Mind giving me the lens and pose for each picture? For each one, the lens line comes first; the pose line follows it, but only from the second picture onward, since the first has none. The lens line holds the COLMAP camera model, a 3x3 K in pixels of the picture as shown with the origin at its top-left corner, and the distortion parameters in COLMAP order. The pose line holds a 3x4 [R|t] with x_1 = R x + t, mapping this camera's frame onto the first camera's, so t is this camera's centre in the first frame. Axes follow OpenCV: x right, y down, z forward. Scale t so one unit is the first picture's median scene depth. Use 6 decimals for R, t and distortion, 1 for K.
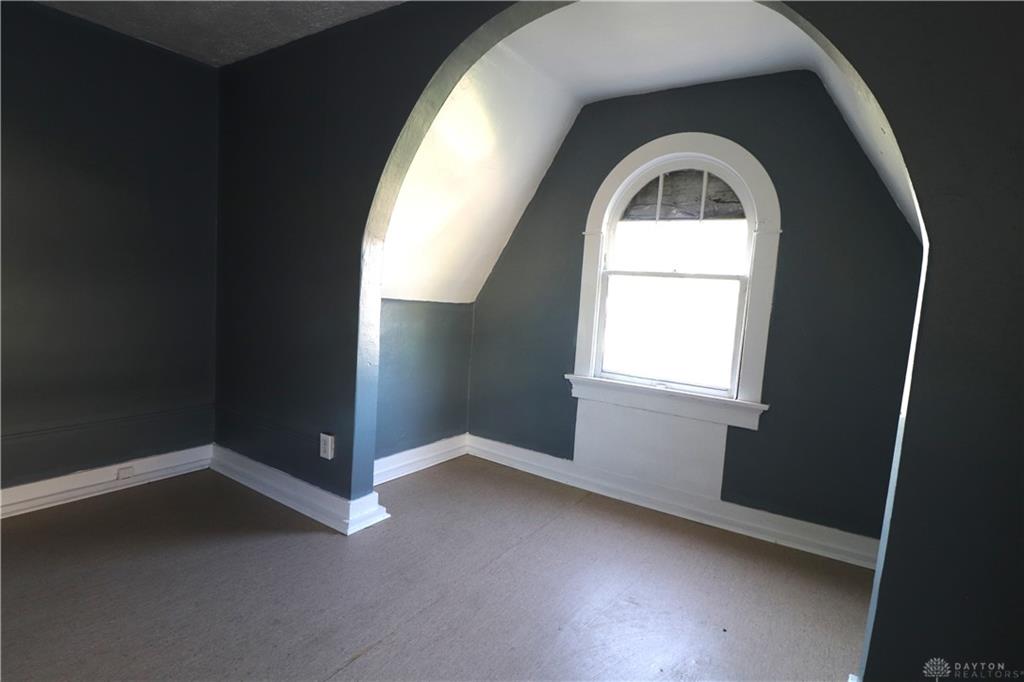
lens RADIAL K [[518.9, 0, 511.6], [0, 518.9, 343.7], [0, 0, 1]] dist [-0.008645, -0.000921]
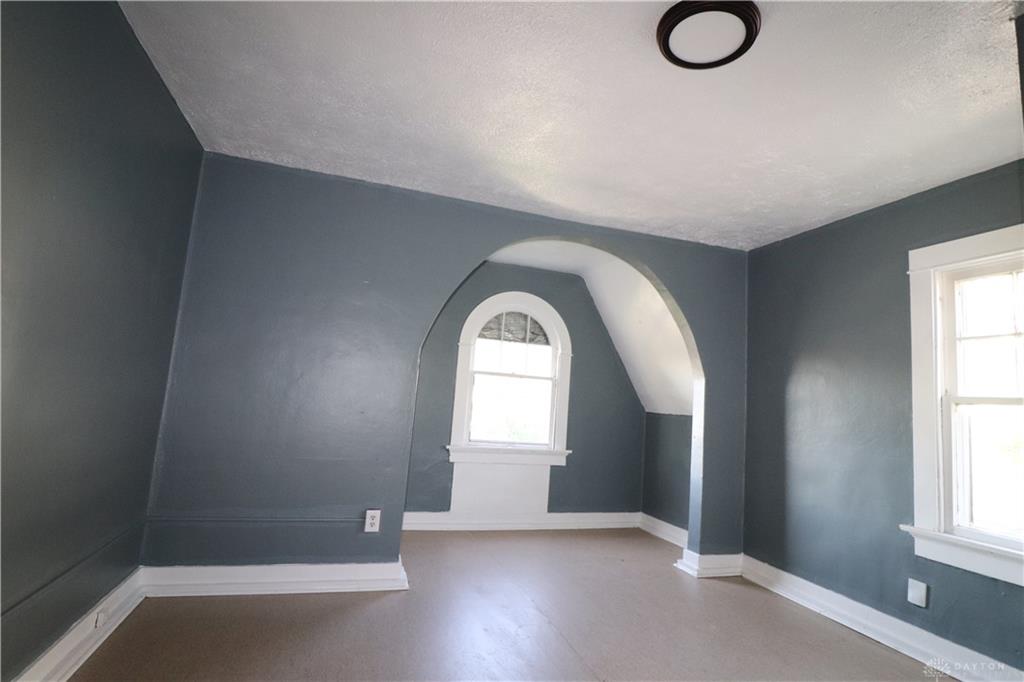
lens RADIAL K [[518.9, 0, 501.1], [0, 518.9, 338.4], [0, 0, 1]] dist [-0.008645, -0.000921]
pose [[0.636177, 0.075380, 0.767852, -0.998242], [0.050729, 0.988976, -0.139118, -0.025466], [-0.769874, 0.127456, 0.625340, 0.011247]]
